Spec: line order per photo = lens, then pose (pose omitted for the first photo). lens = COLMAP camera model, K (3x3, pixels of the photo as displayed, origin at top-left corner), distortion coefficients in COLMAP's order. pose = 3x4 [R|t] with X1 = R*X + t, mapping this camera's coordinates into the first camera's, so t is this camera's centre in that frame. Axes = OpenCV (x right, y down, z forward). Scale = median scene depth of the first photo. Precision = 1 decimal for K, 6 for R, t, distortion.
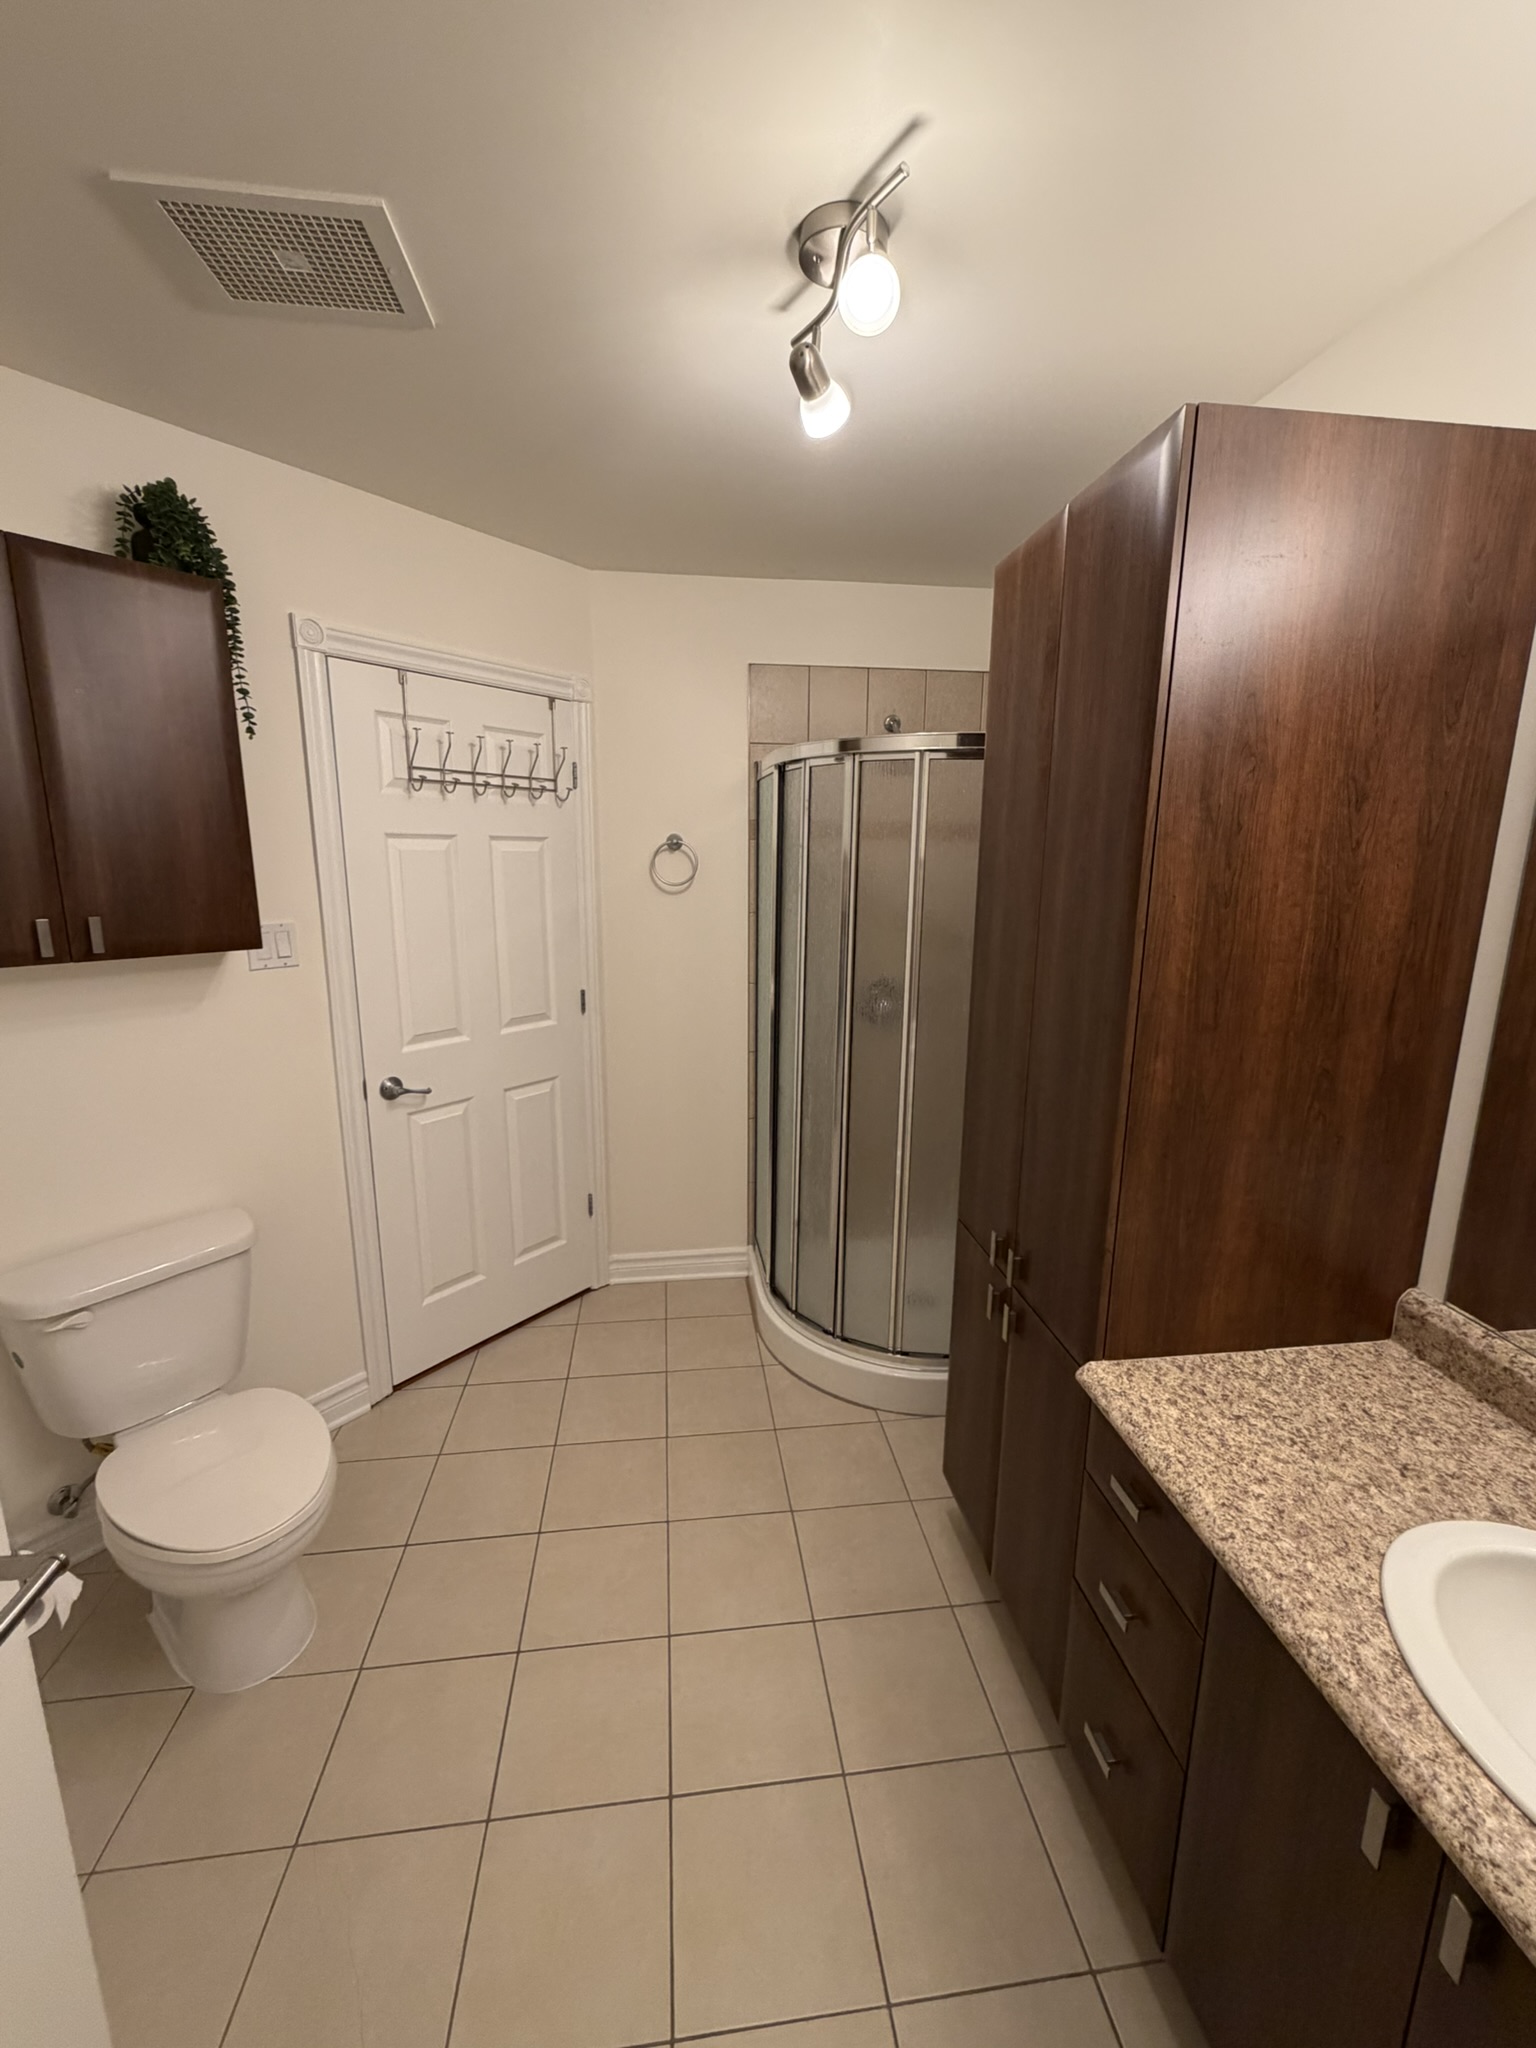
lens RADIAL K [[822.9, 0, 766.8], [0, 822.9, 1022.1], [0, 0, 1]] dist [0.012301, -0.000400]
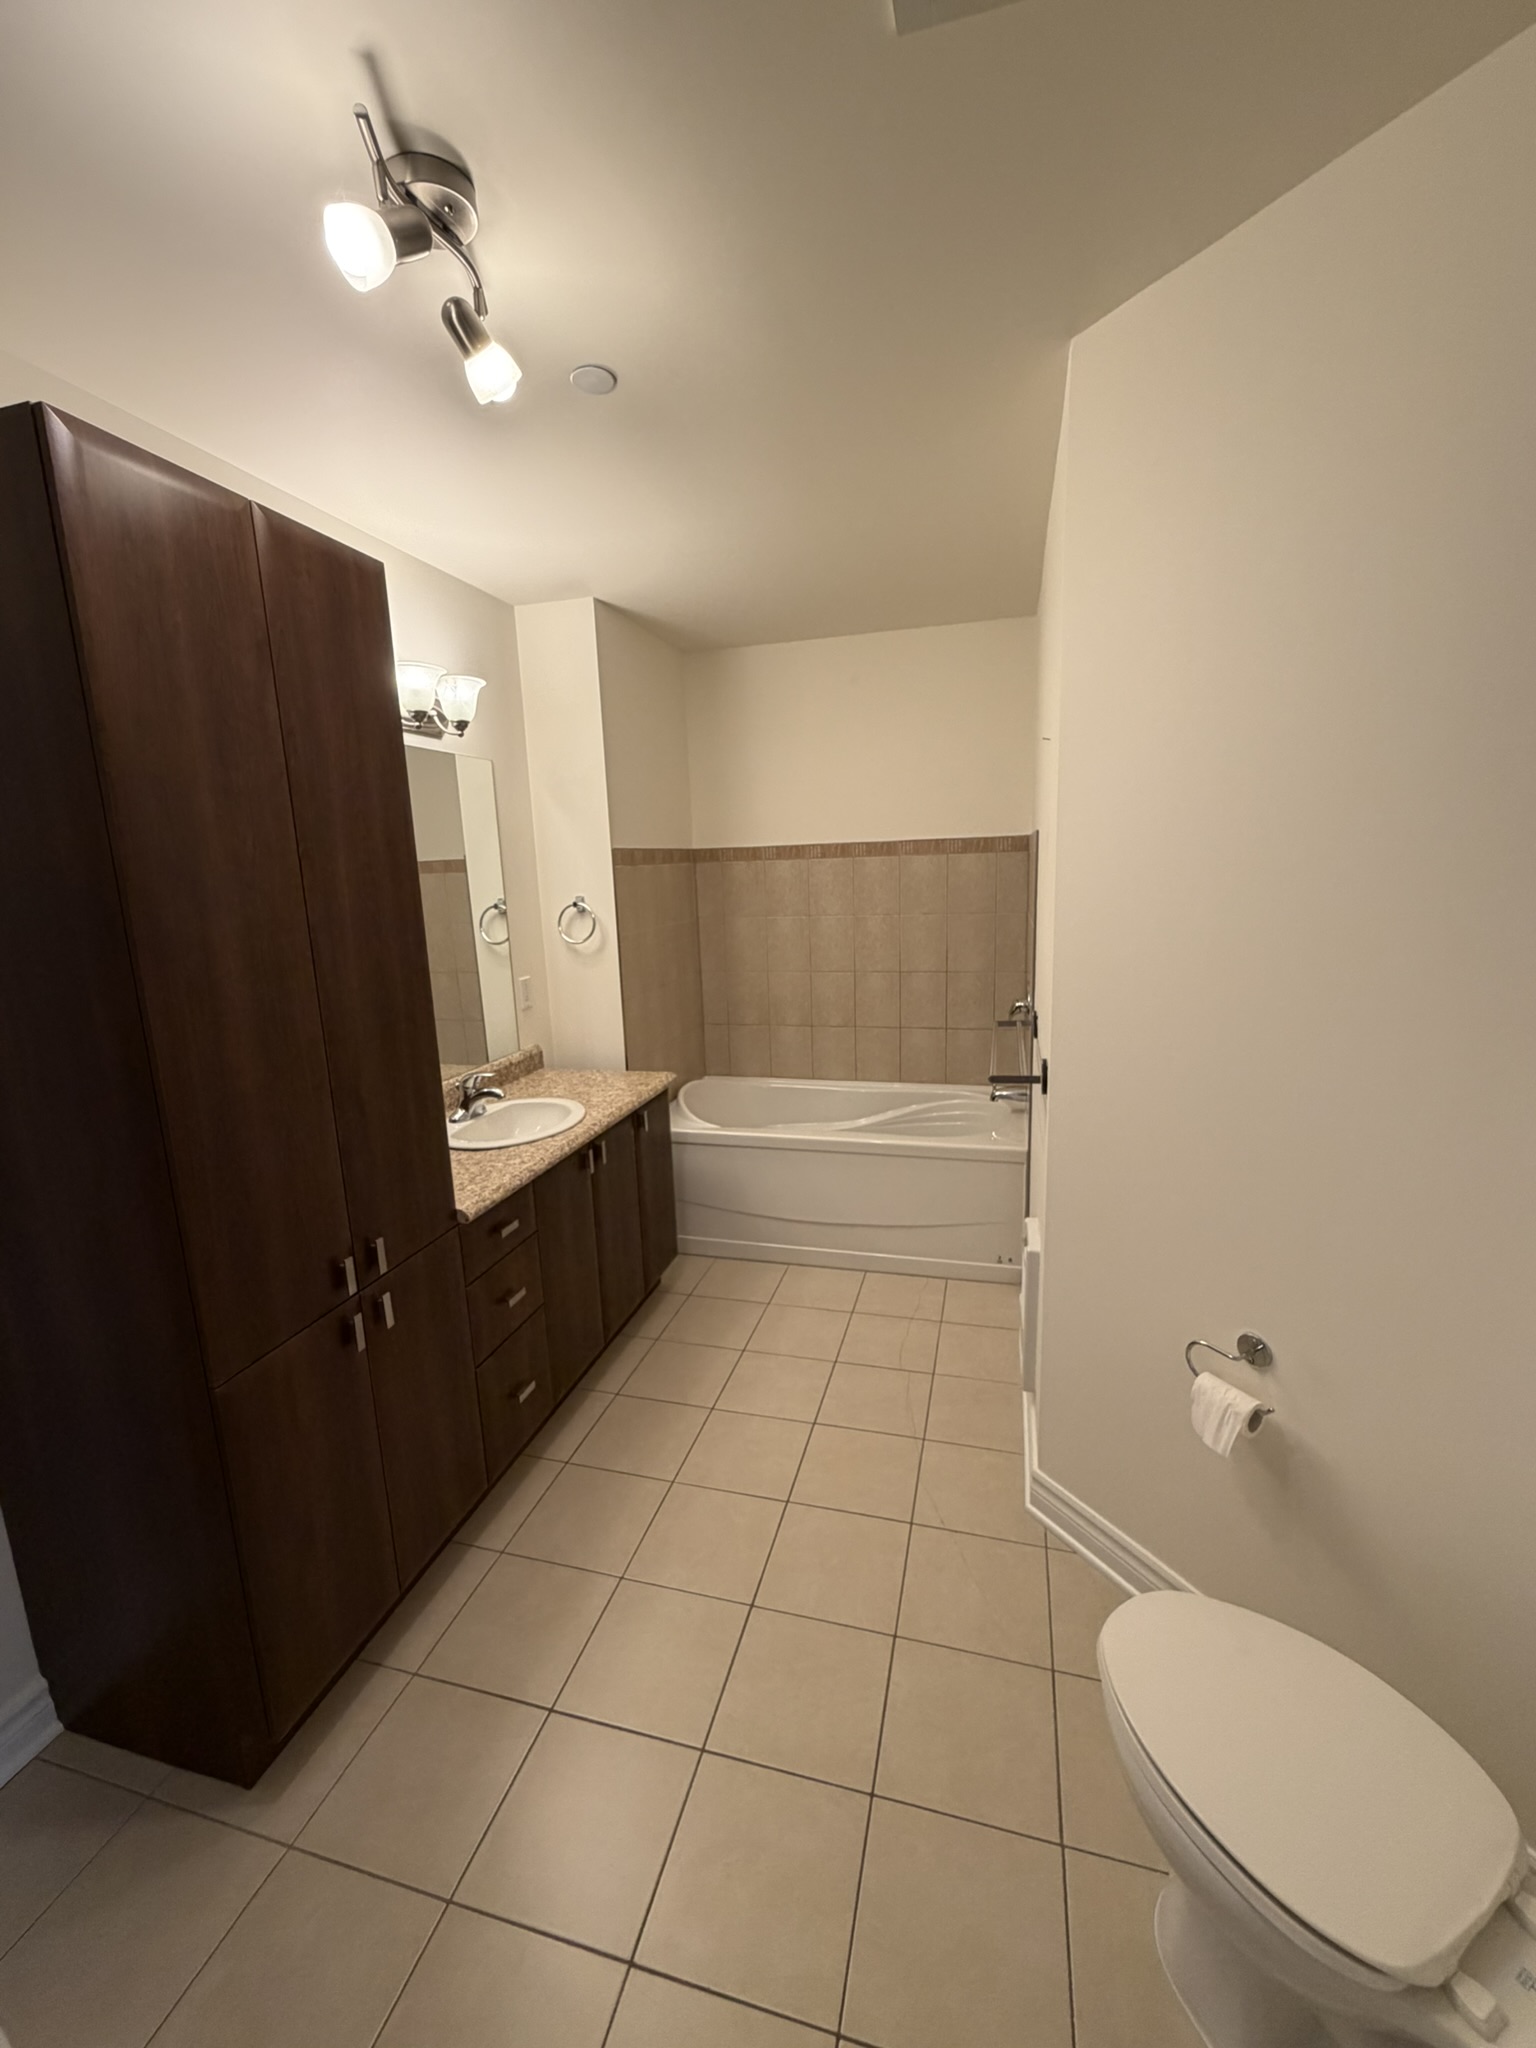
lens RADIAL K [[822.9, 0, 773.2], [0, 822.9, 1018.0], [0, 0, 1]] dist [0.012301, -0.000400]
pose [[-0.923735, -0.044920, 0.380388, -0.670066], [0.107732, 0.922539, 0.370560, -0.384880], [-0.367569, 0.383279, -0.847343, 1.985031]]
